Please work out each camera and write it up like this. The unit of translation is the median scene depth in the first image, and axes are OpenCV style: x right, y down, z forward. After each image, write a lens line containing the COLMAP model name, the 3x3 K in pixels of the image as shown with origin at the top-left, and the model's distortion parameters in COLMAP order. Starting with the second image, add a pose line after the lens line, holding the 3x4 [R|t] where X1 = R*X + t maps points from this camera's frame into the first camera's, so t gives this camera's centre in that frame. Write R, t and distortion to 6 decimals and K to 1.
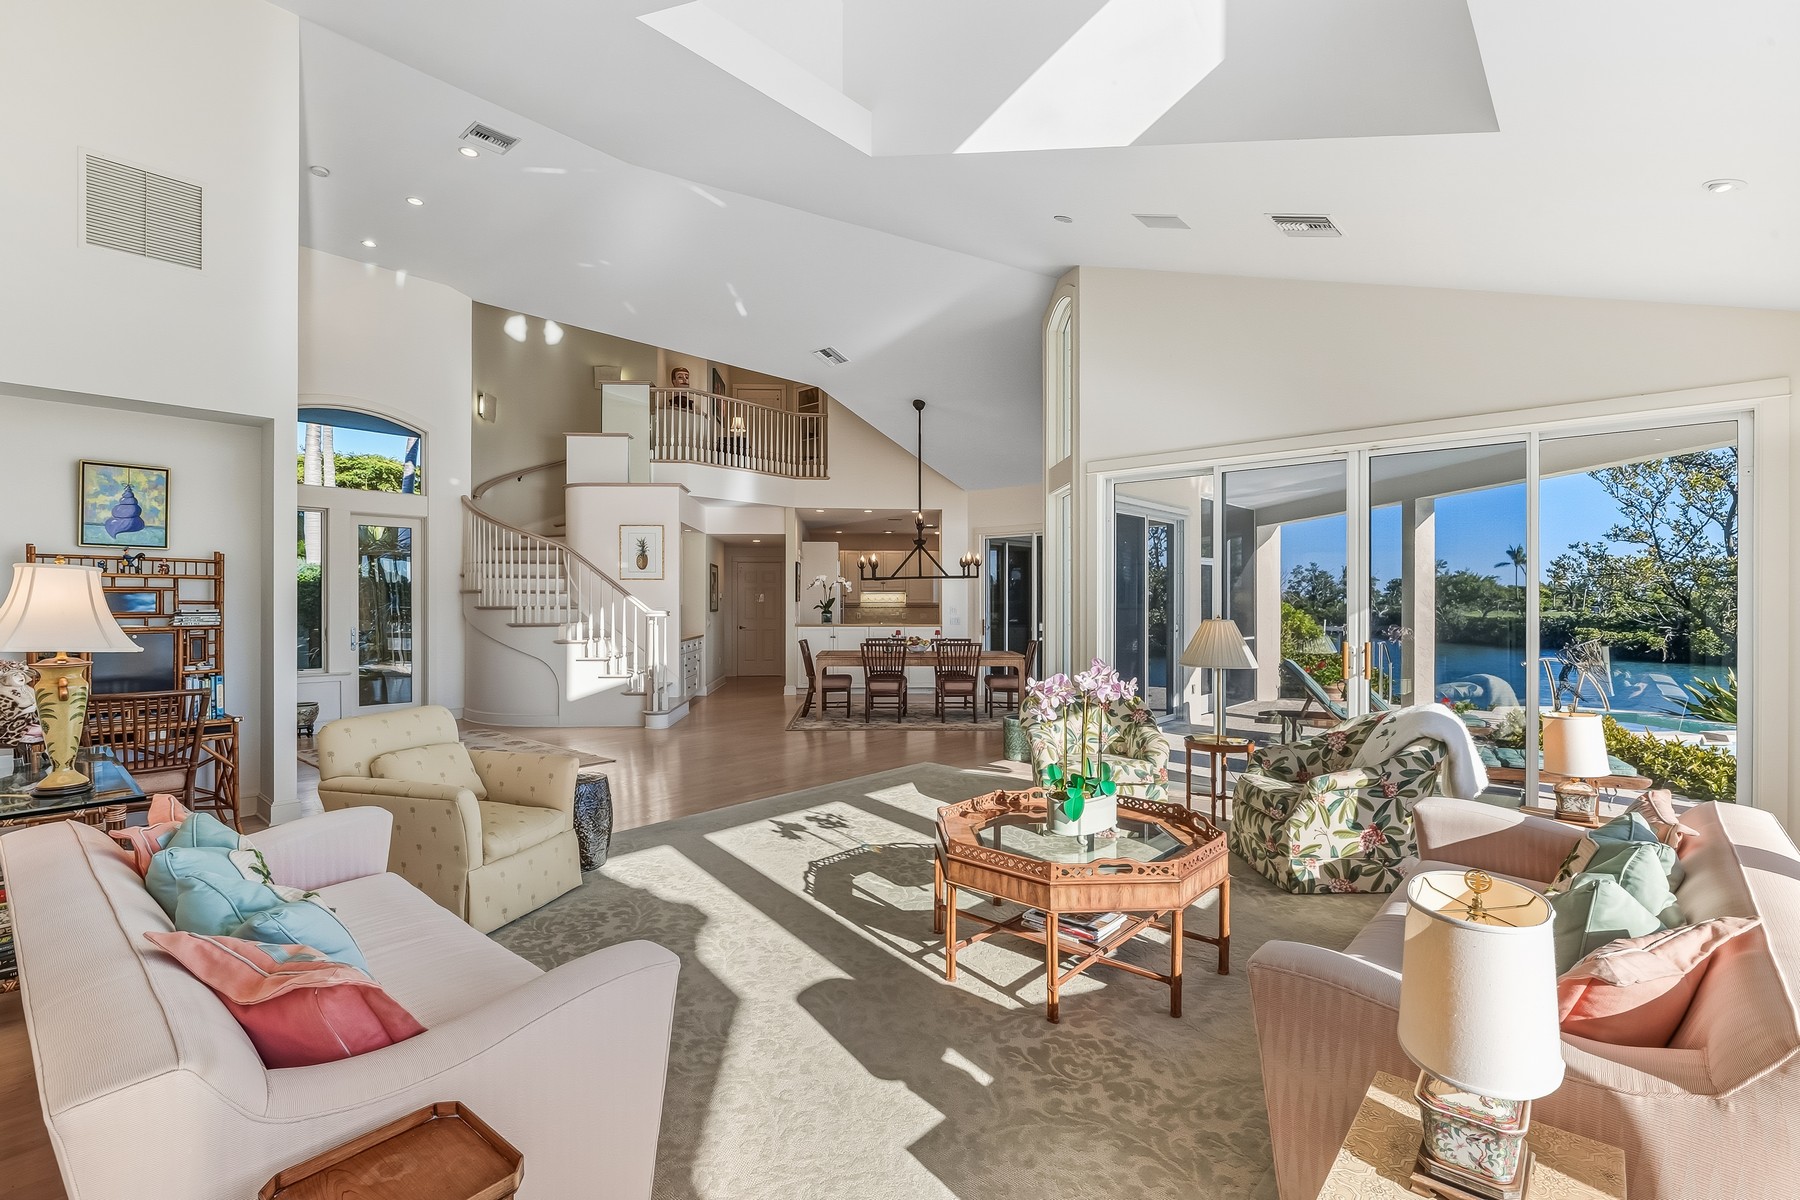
lens RADIAL K [[809.3, 0, 901.9], [0, 809.3, 600.6], [0, 0, 1]] dist [-0.000418, -0.000012]
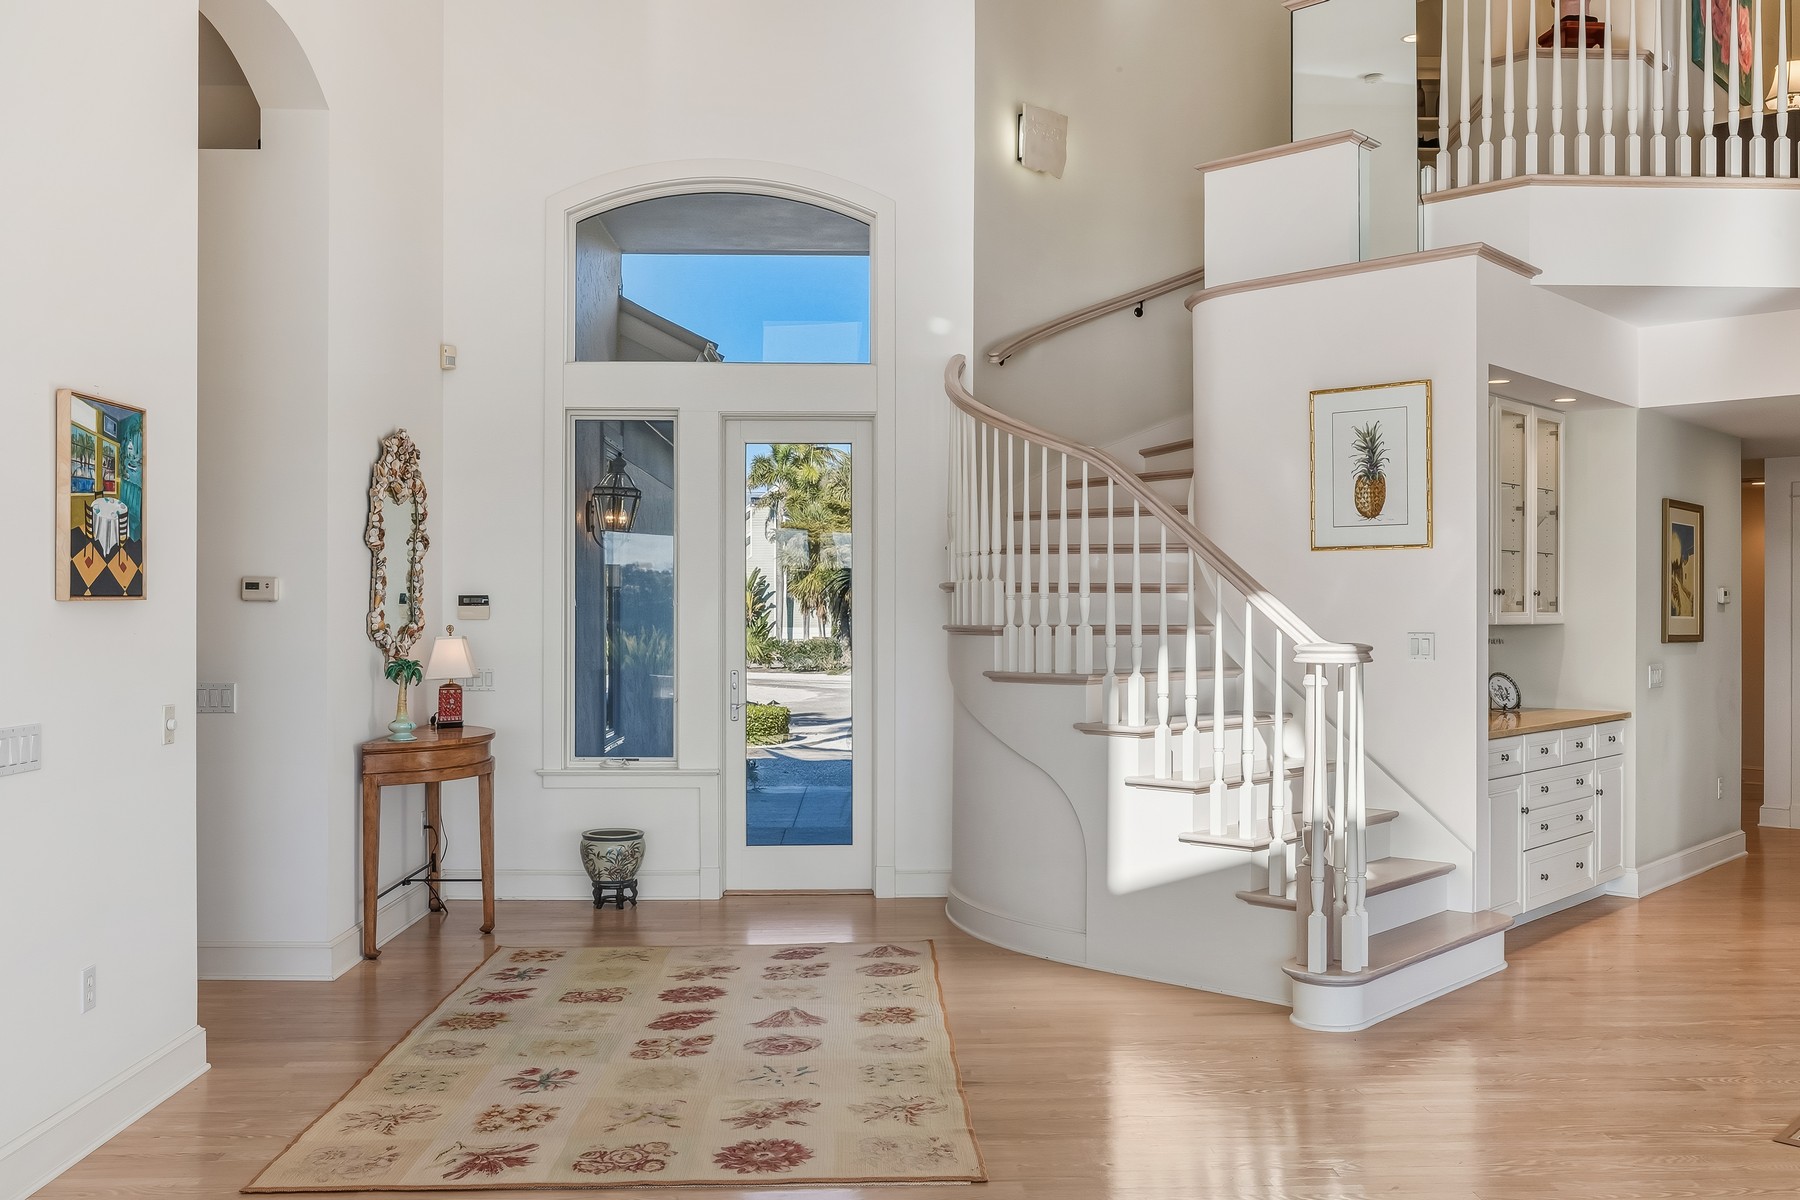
lens RADIAL K [[1540.1, 0, 898.9], [0, 1540.1, 609.2], [0, 0, 1]] dist [0.008057, -0.006632]
pose [[0.685060, 0.000357, -0.728486, 0.011778], [0.000372, 1.000000, 0.000841, -0.001087], [0.728486, -0.000847, 0.685060, 0.419366]]
